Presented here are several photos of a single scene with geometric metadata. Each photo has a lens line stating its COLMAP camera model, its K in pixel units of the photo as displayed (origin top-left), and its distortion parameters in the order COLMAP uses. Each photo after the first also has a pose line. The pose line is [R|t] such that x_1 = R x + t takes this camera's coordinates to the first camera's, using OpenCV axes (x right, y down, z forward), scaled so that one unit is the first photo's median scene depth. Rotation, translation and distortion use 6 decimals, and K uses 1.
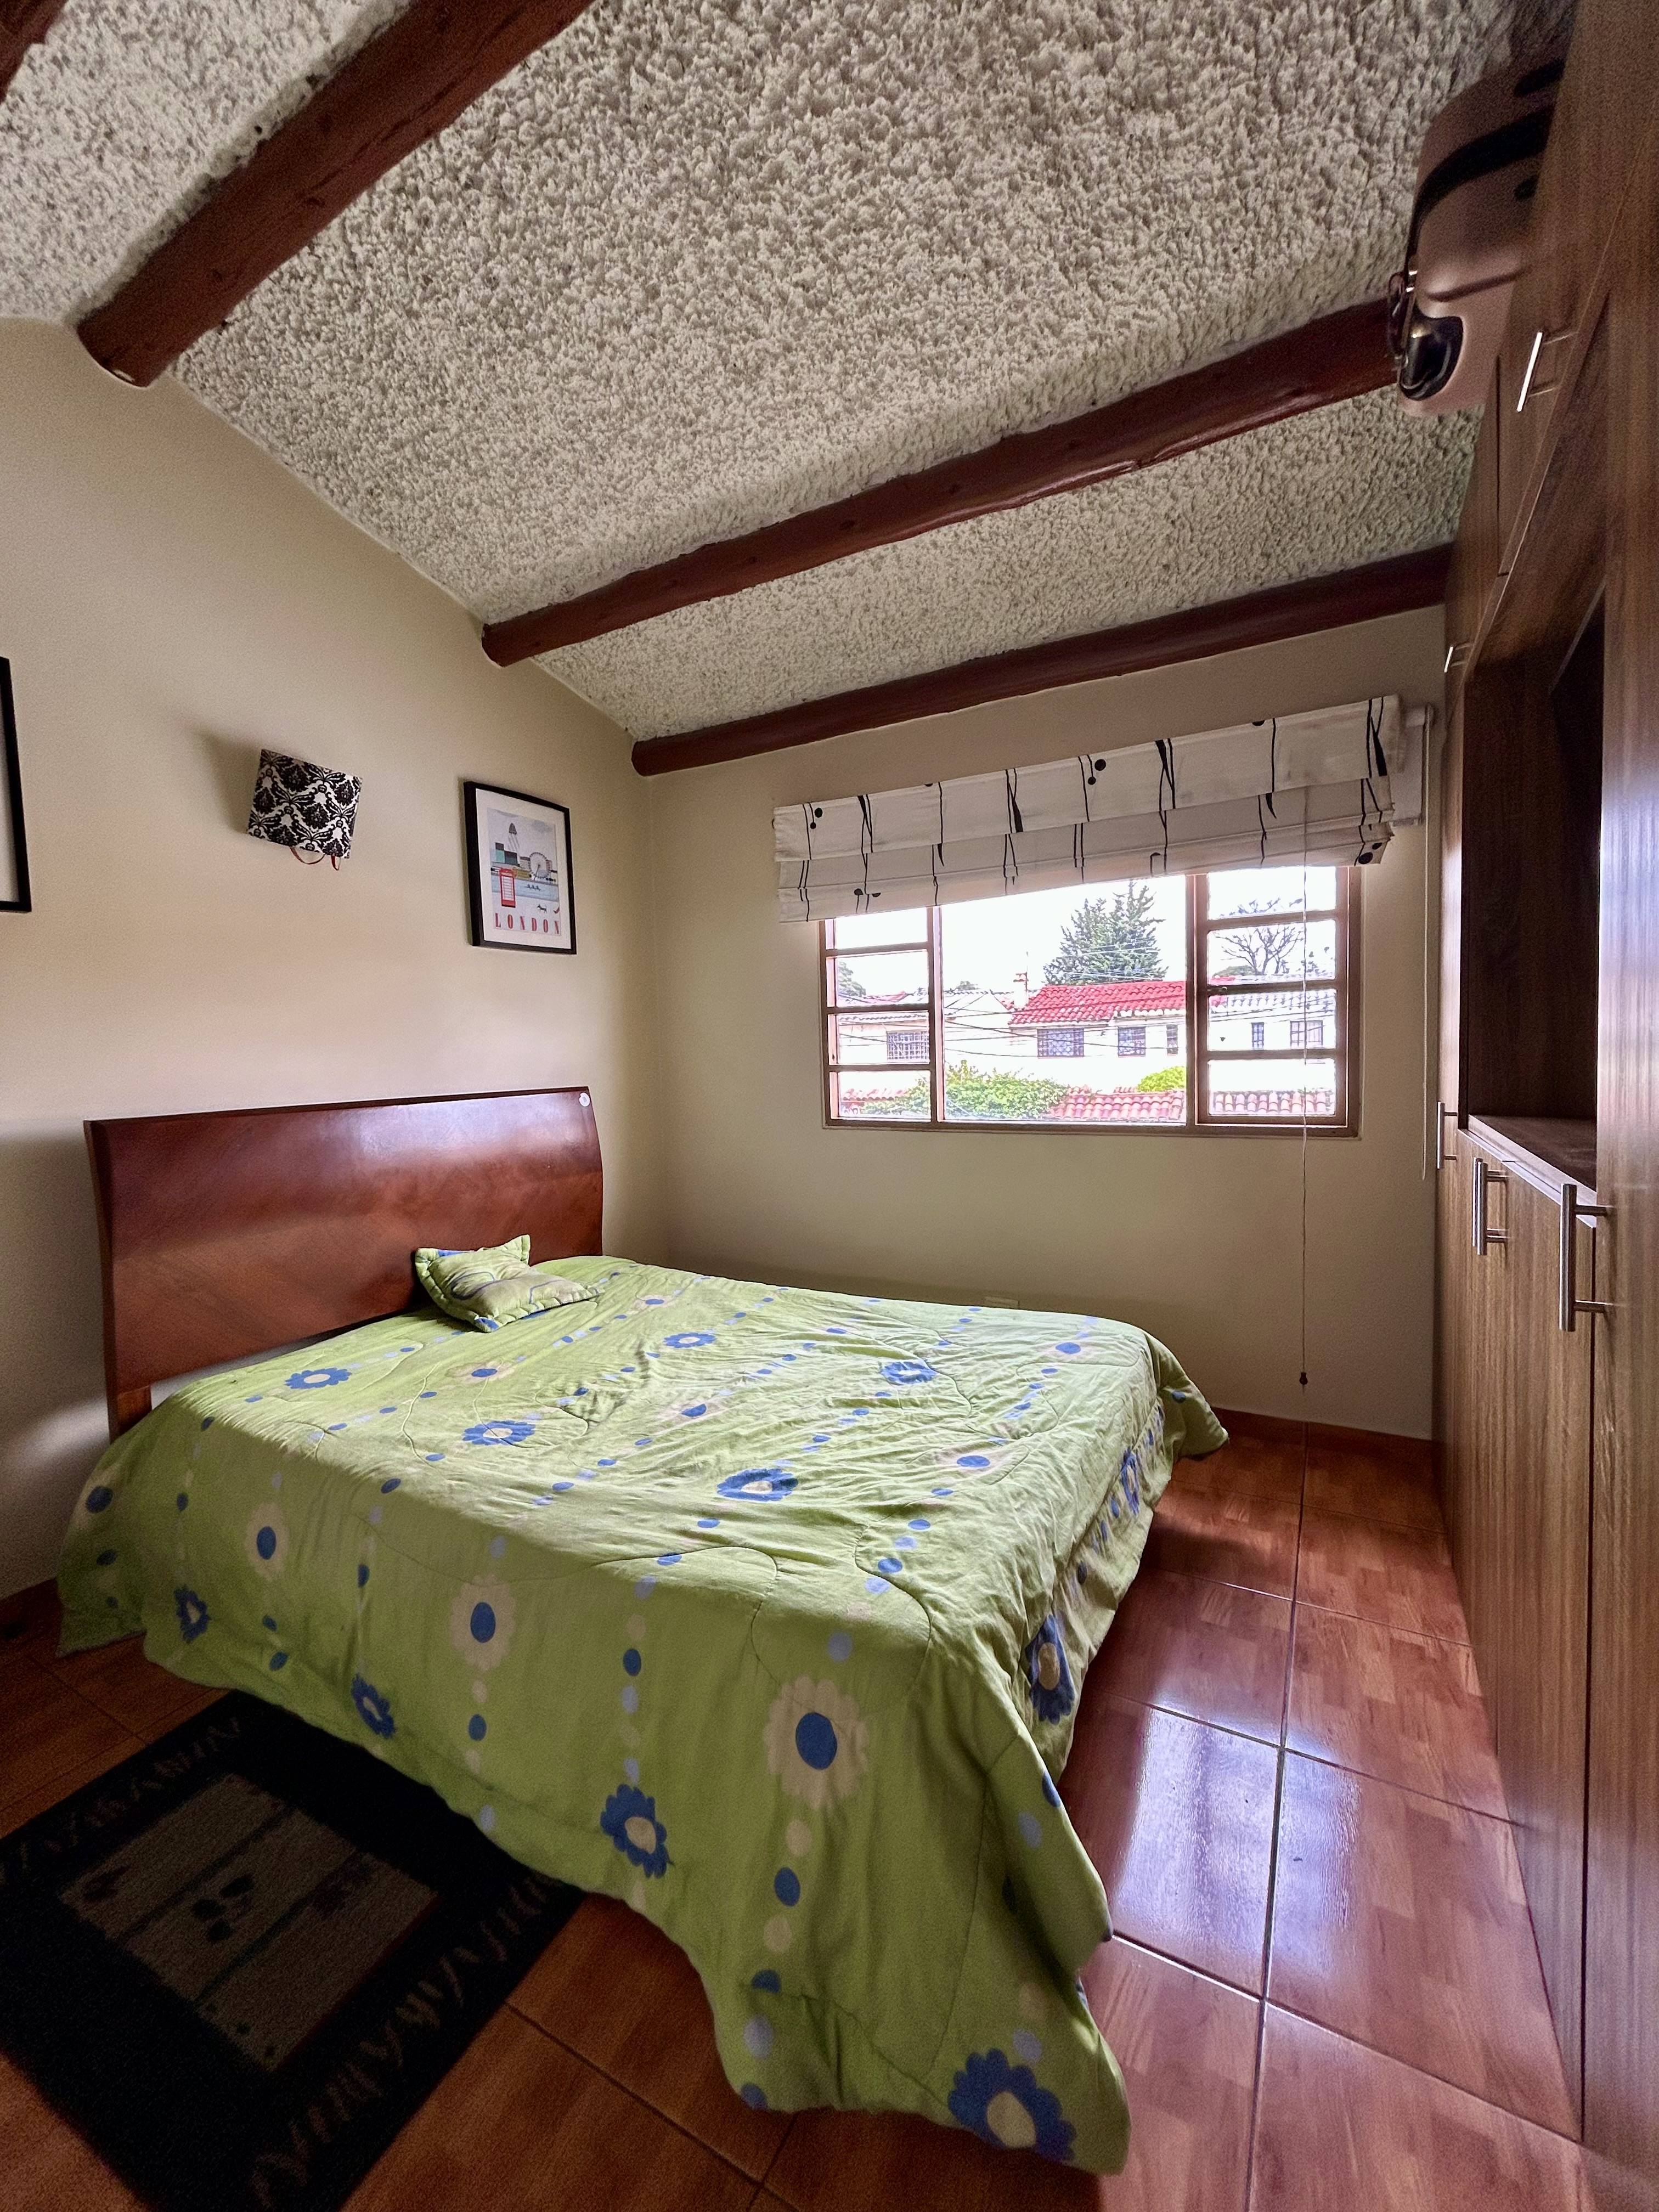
lens RADIAL K [[888.9, 0, 830.7], [0, 888.9, 1100.7], [0, 0, 1]] dist [-0.003216, 0.001487]
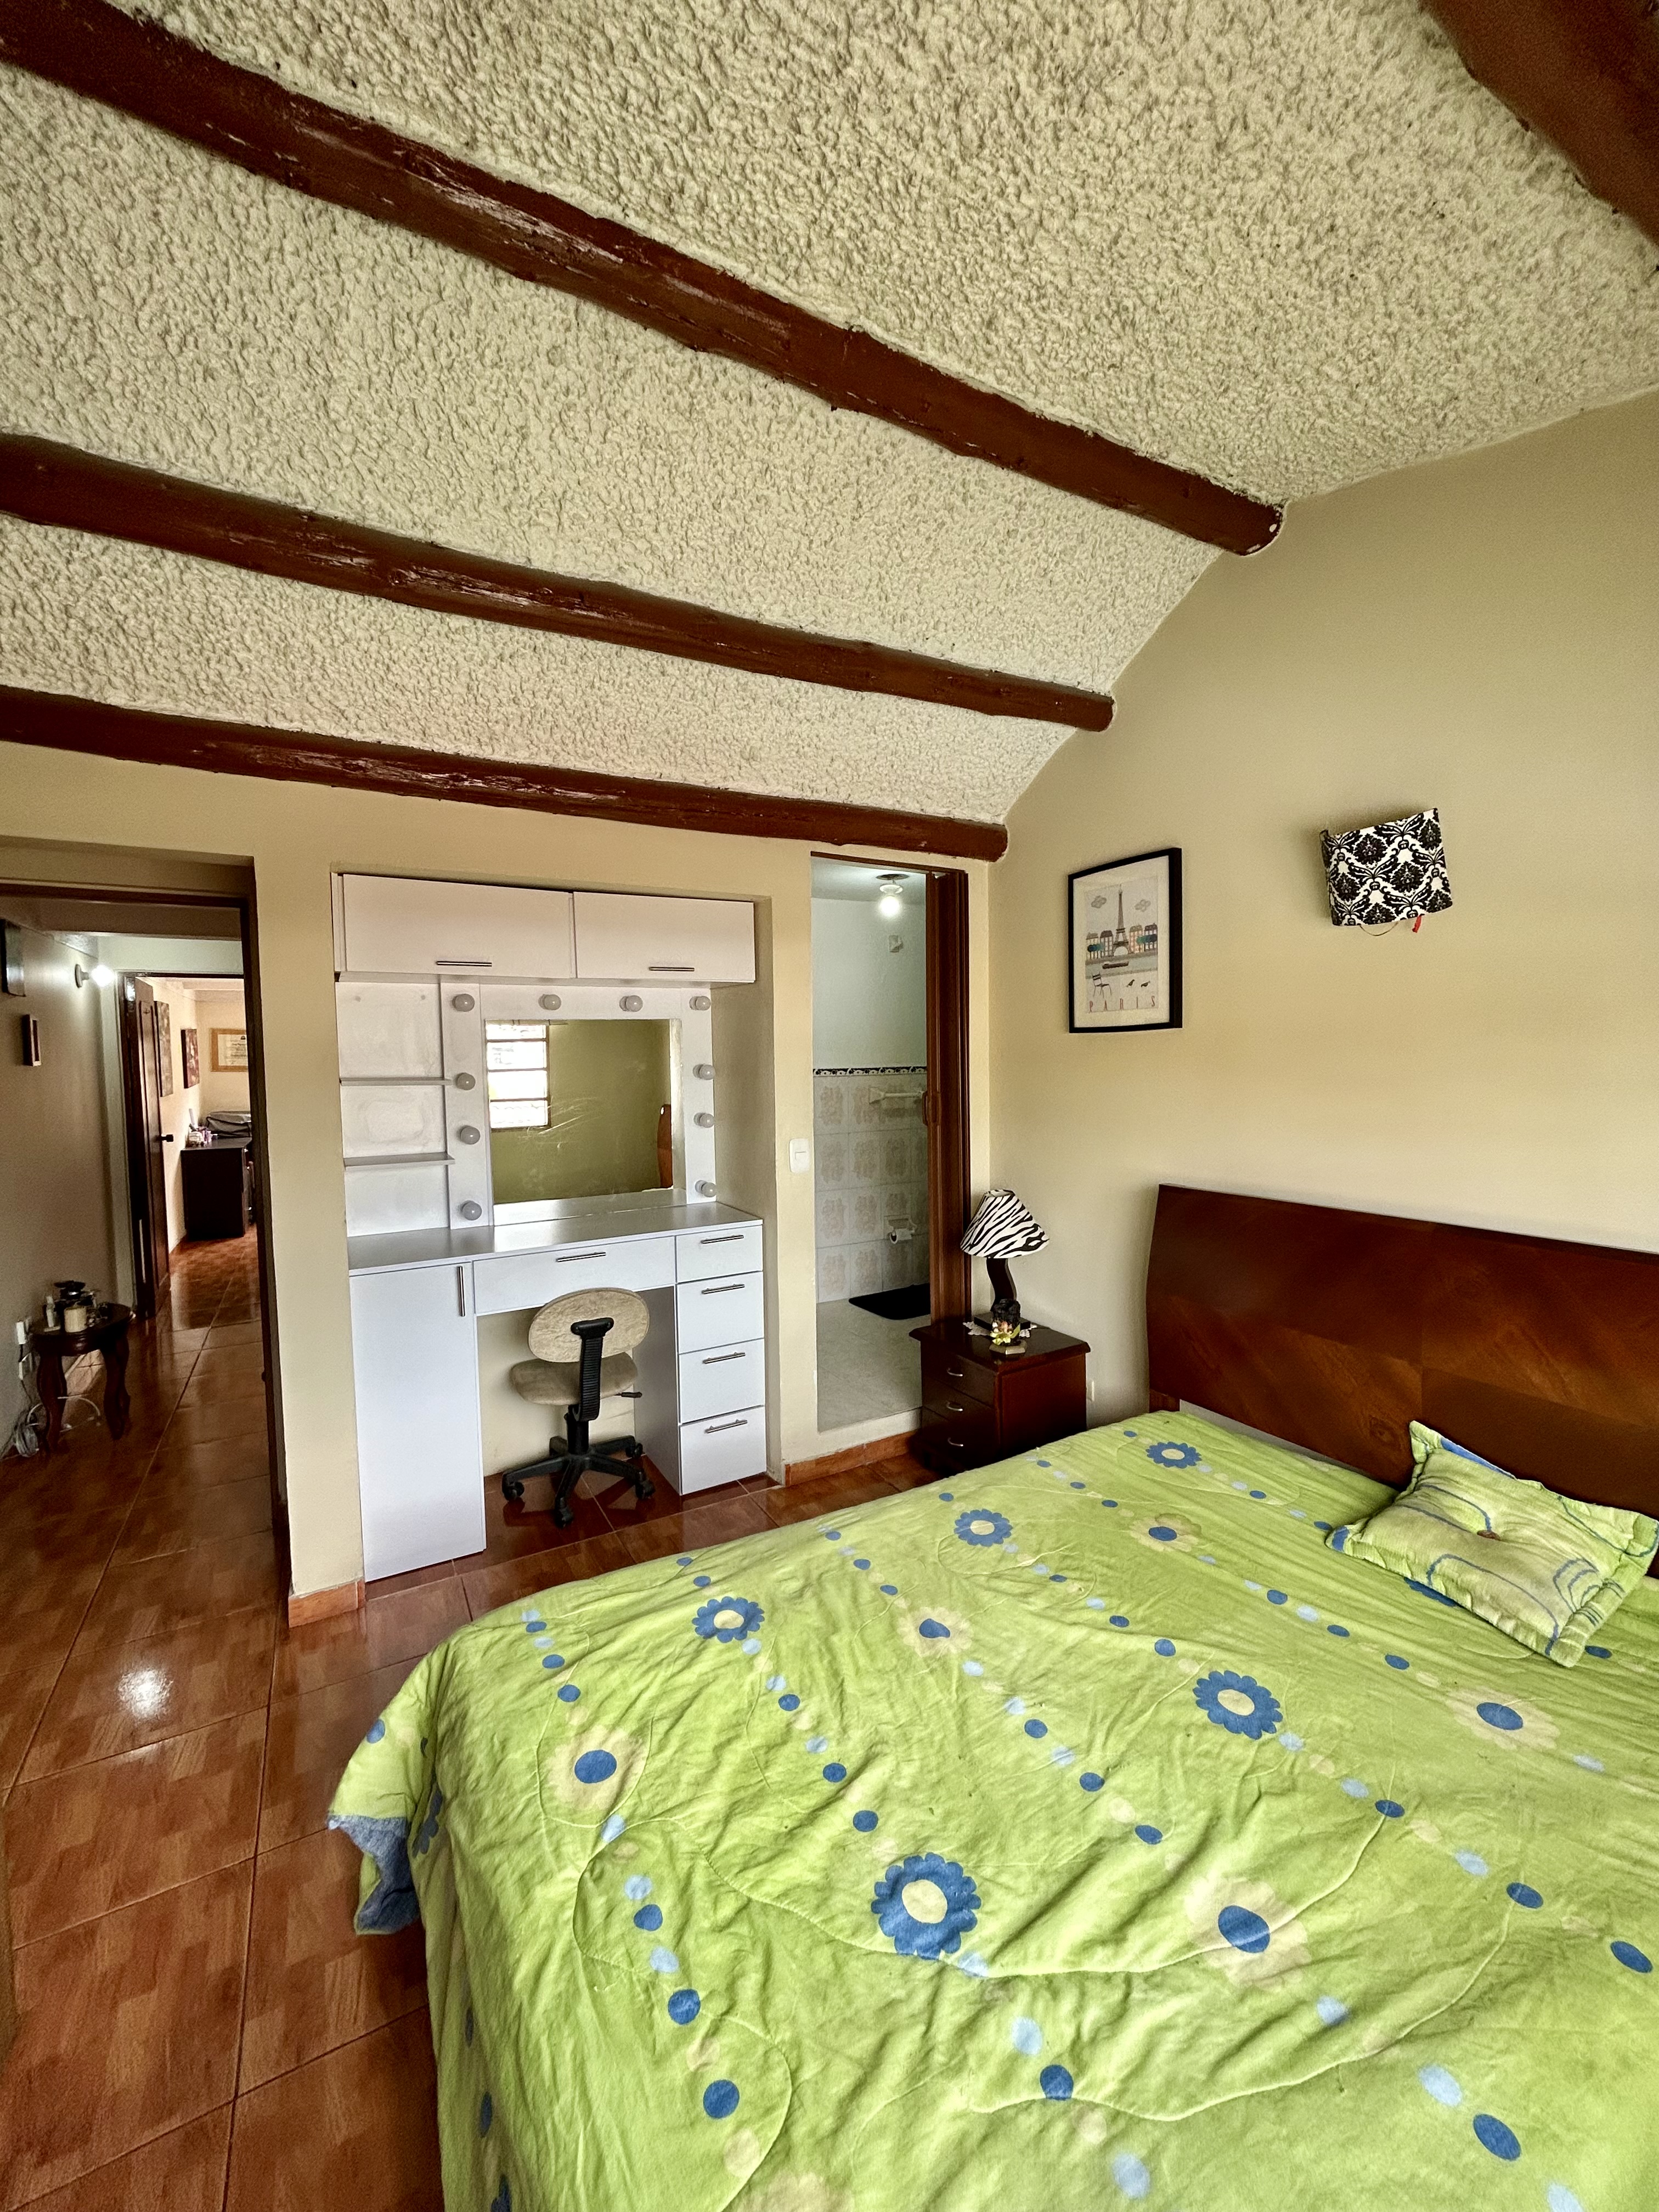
lens RADIAL K [[888.9, 0, 831.5], [0, 888.9, 1104.8], [0, 0, 1]] dist [-0.003216, 0.001487]
pose [[-0.511564, 0.086649, -0.854865, 0.474425], [-0.018898, 0.993527, 0.112013, -0.202928], [0.859038, 0.073457, -0.506615, 1.056782]]
